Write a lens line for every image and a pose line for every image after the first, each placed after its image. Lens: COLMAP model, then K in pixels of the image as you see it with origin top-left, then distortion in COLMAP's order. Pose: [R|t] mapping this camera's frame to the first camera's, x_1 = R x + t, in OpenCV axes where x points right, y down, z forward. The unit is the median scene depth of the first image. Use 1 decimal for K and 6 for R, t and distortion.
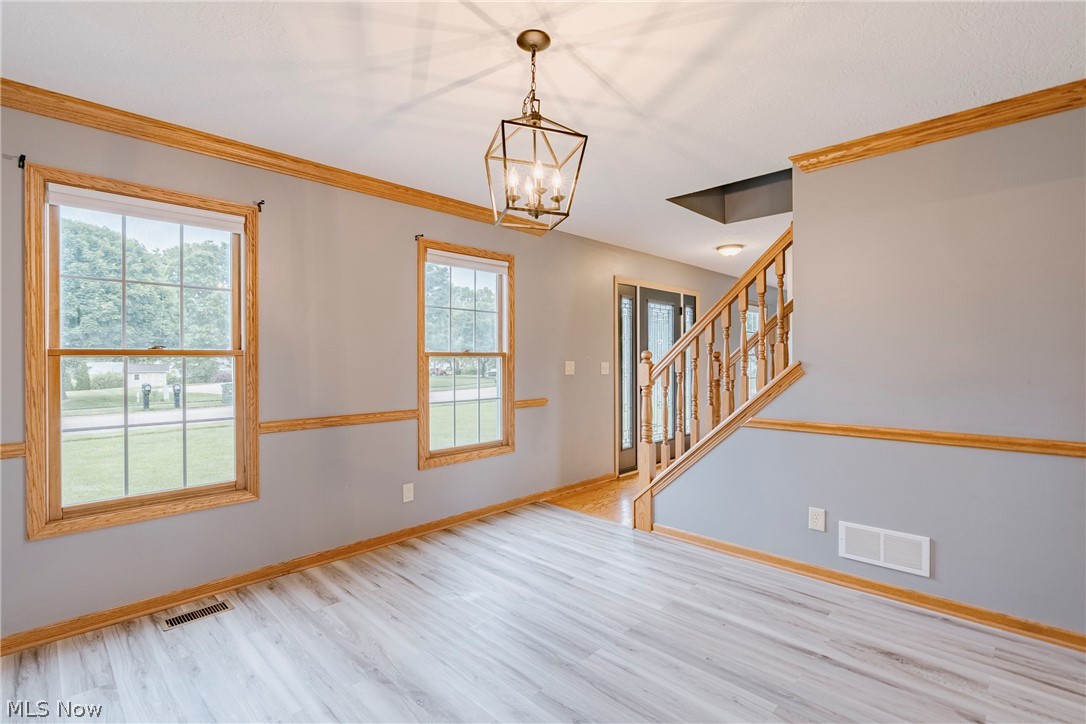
lens RADIAL K [[496.8, 0, 546.5], [0, 496.8, 359.3], [0, 0, 1]] dist [-0.009341, 0.001052]
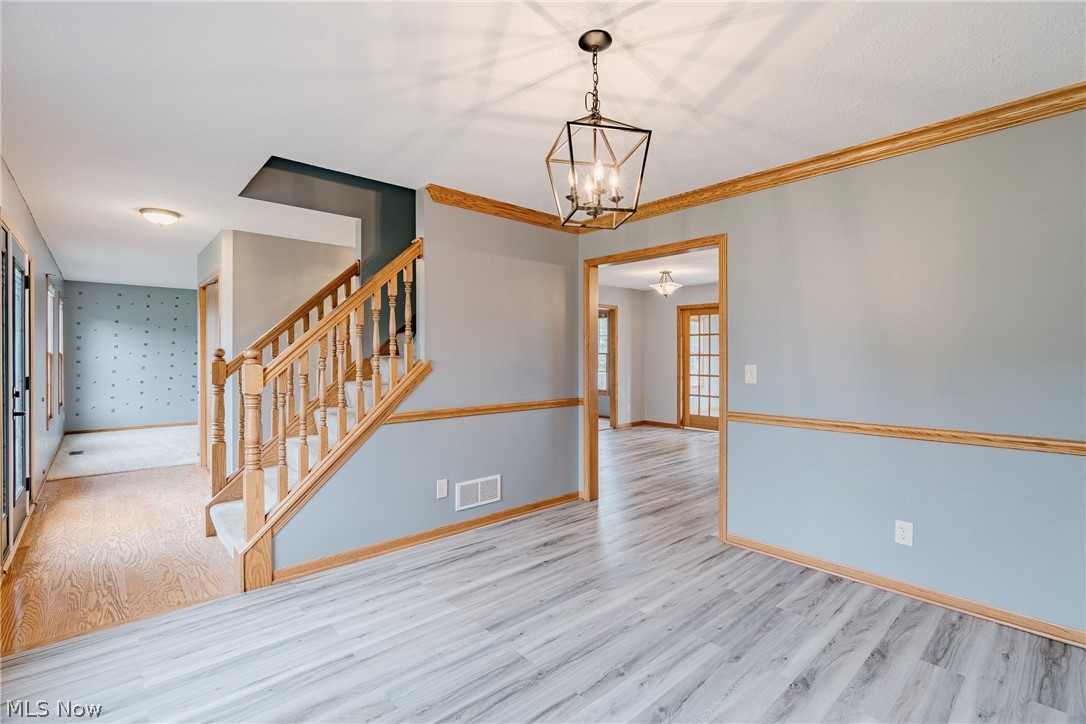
lens RADIAL K [[496.8, 0, 546.5], [0, 496.8, 359.3], [0, 0, 1]] dist [-0.009341, 0.001052]
pose [[0.069408, -0.004557, 0.997578, -0.682238], [0.002596, 0.999987, 0.004388, -0.002109], [-0.997585, 0.002285, 0.069419, 0.679638]]
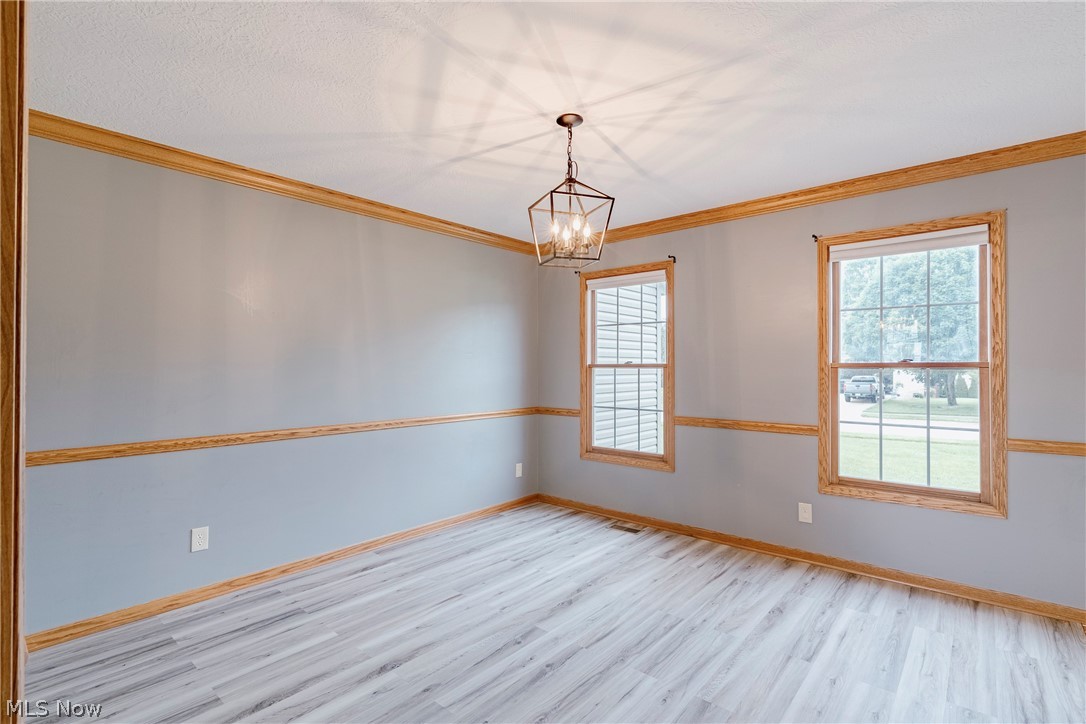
lens RADIAL K [[517.4, 0, 543.0], [0, 517.4, 362.0], [0, 0, 1]] dist [-0.012938, 0.000174]
pose [[0.048661, -0.008543, -0.998779, 0.846496], [-0.001014, 0.999962, -0.008602, -0.009806], [0.998815, 0.001431, 0.048650, 0.573284]]
